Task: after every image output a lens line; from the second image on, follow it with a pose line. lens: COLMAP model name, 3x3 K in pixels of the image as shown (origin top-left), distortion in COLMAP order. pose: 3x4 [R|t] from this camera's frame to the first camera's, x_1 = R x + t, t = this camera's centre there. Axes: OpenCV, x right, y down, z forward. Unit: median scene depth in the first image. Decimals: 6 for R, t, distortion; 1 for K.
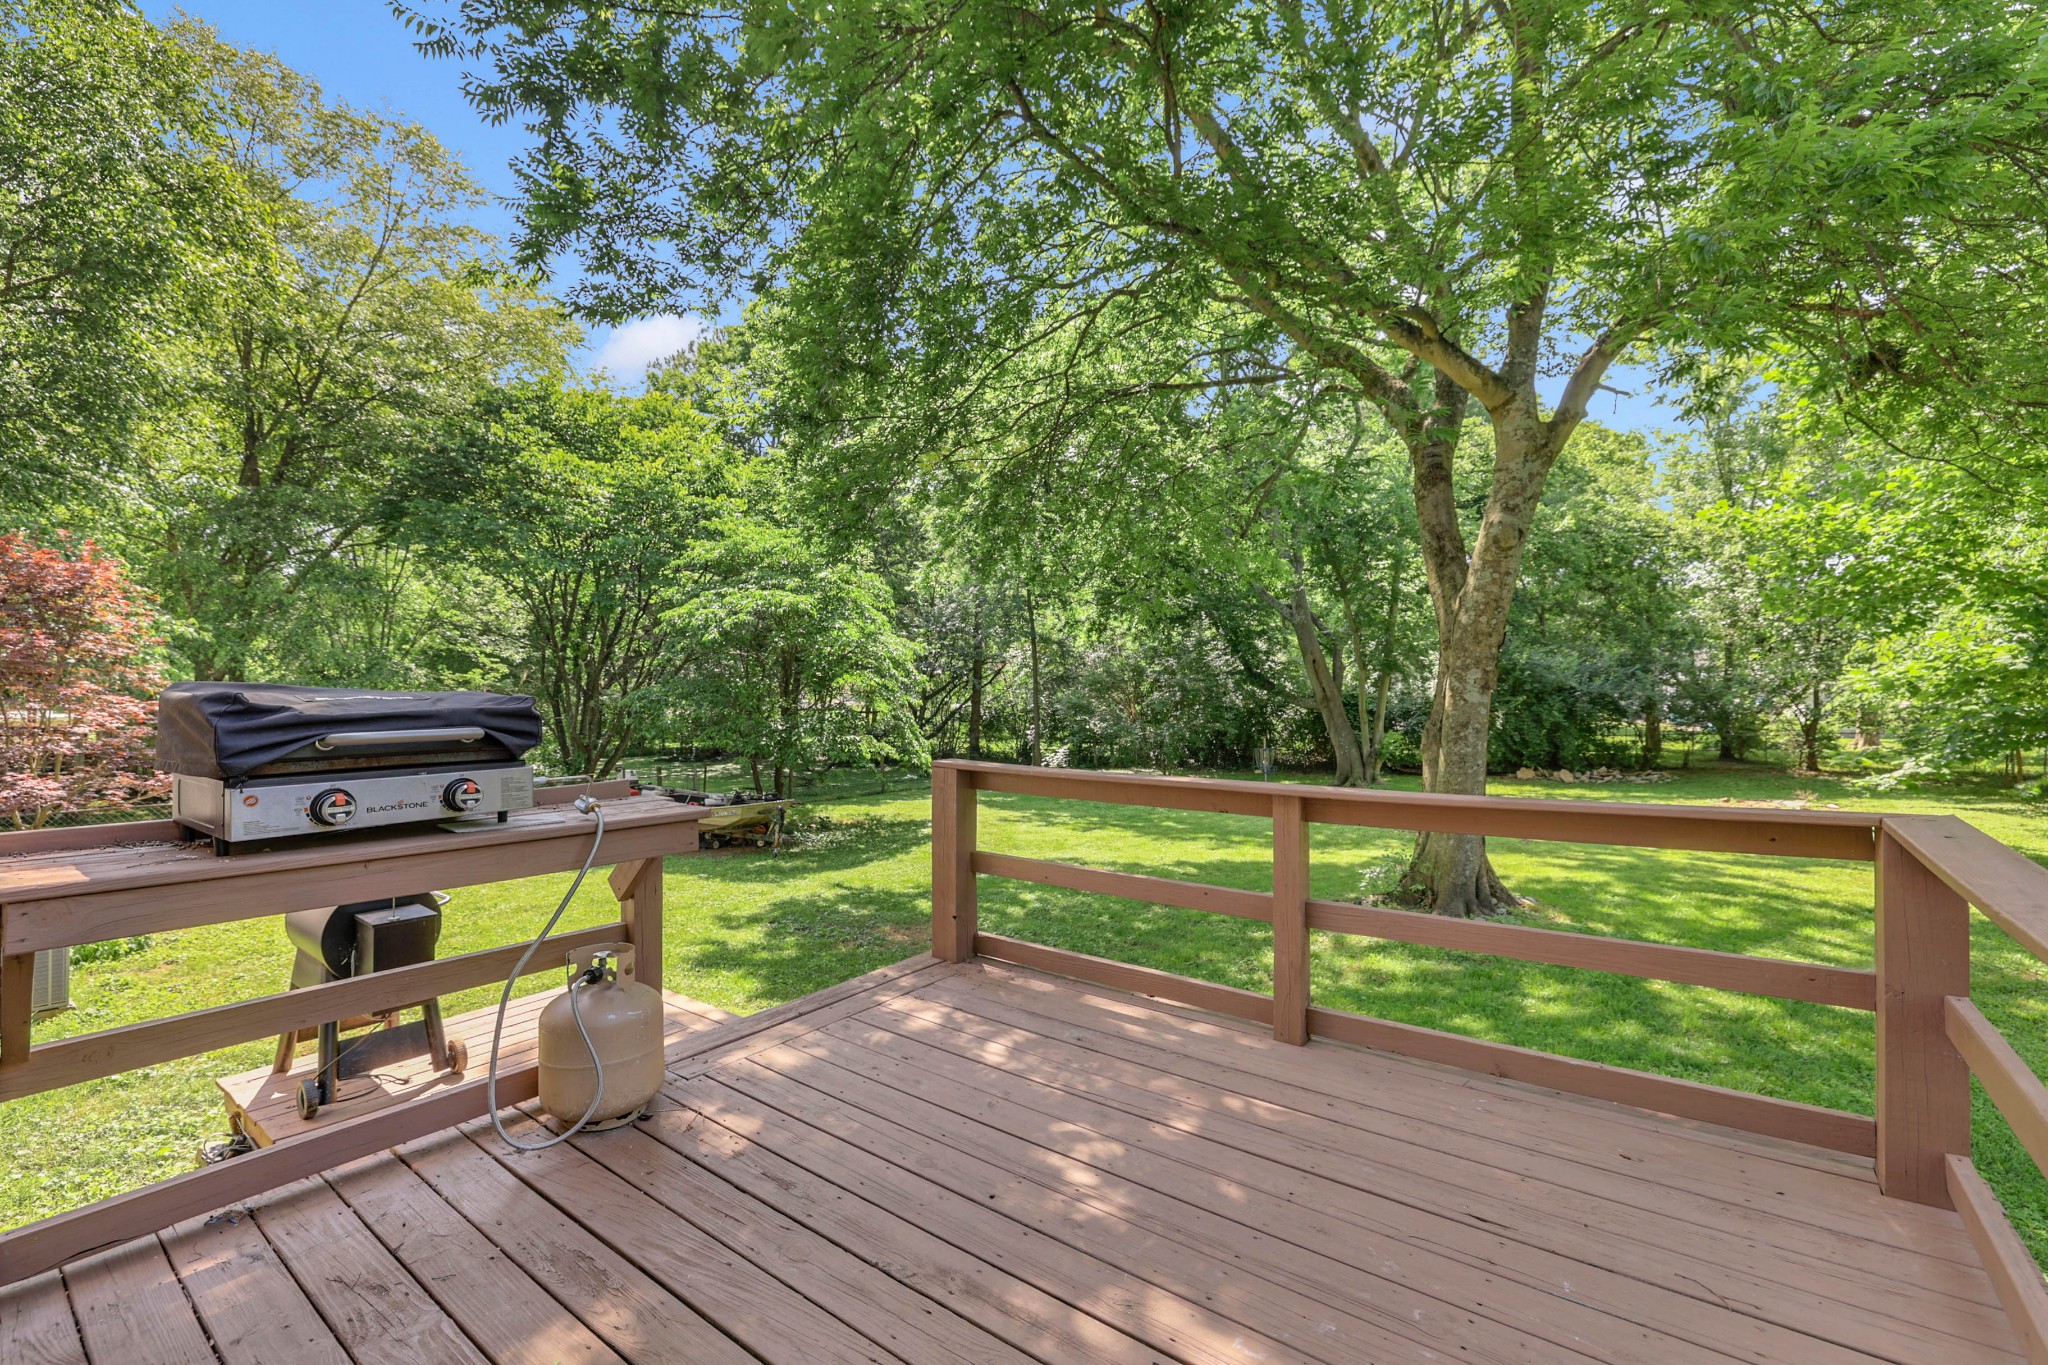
lens RADIAL K [[862.9, 0, 1016.6], [0, 862.9, 677.8], [0, 0, 1]] dist [0.001325, 0.000111]
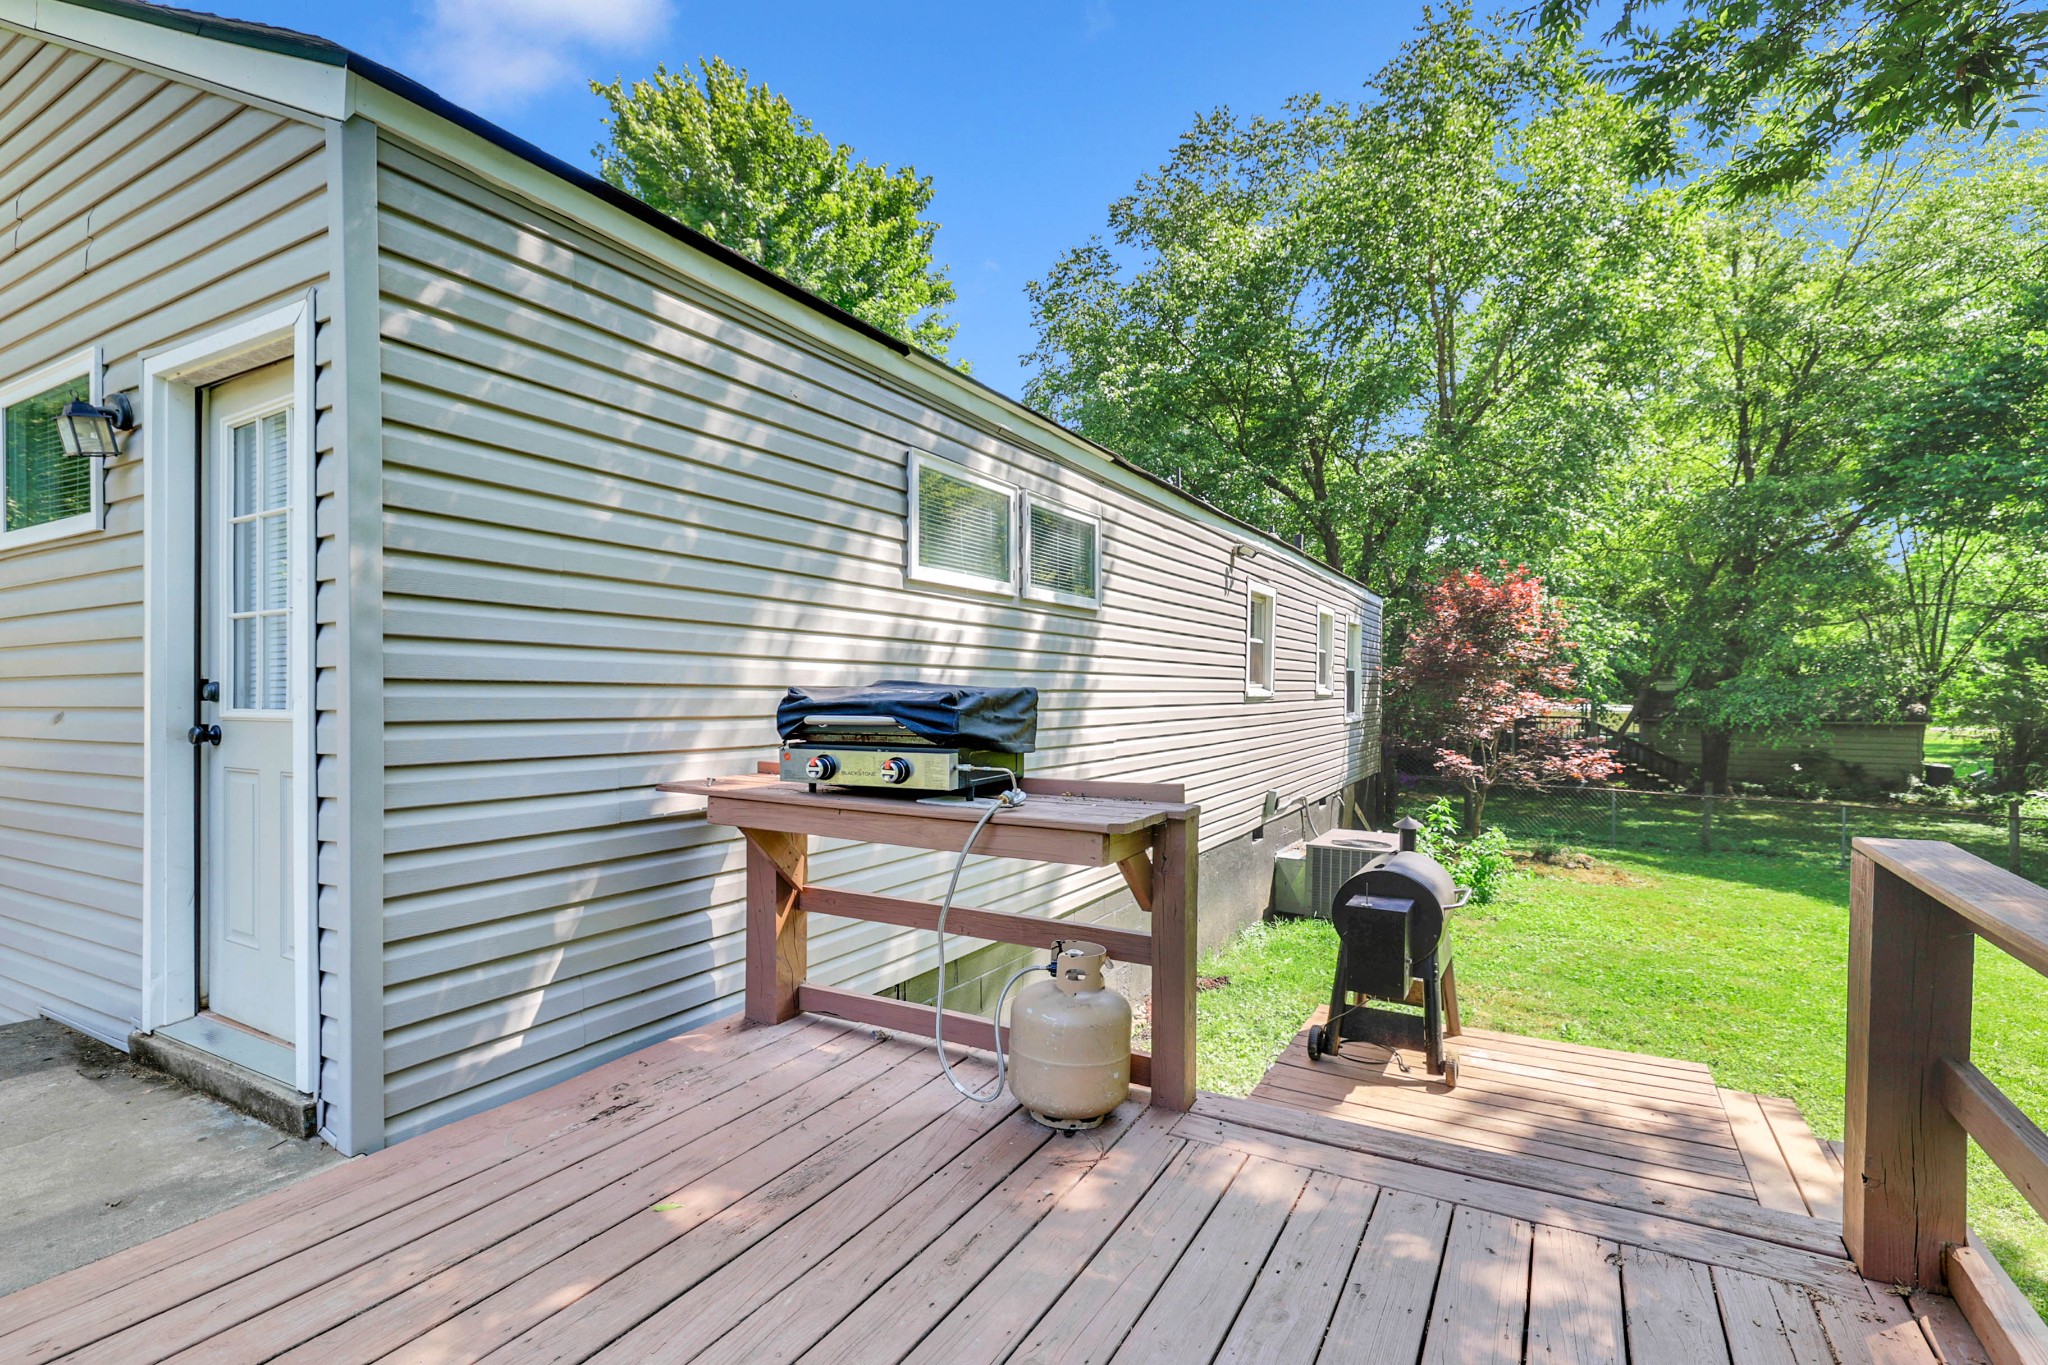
lens RADIAL K [[897.4, 0, 1030.4], [0, 897.4, 701.0], [0, 0, 1]] dist [-0.000593, -0.000111]
pose [[0.167600, 0.014330, -0.985751, 0.430283], [0.012367, 0.999785, 0.016637, 0.010985], [0.985777, -0.014979, 0.167387, 0.640525]]
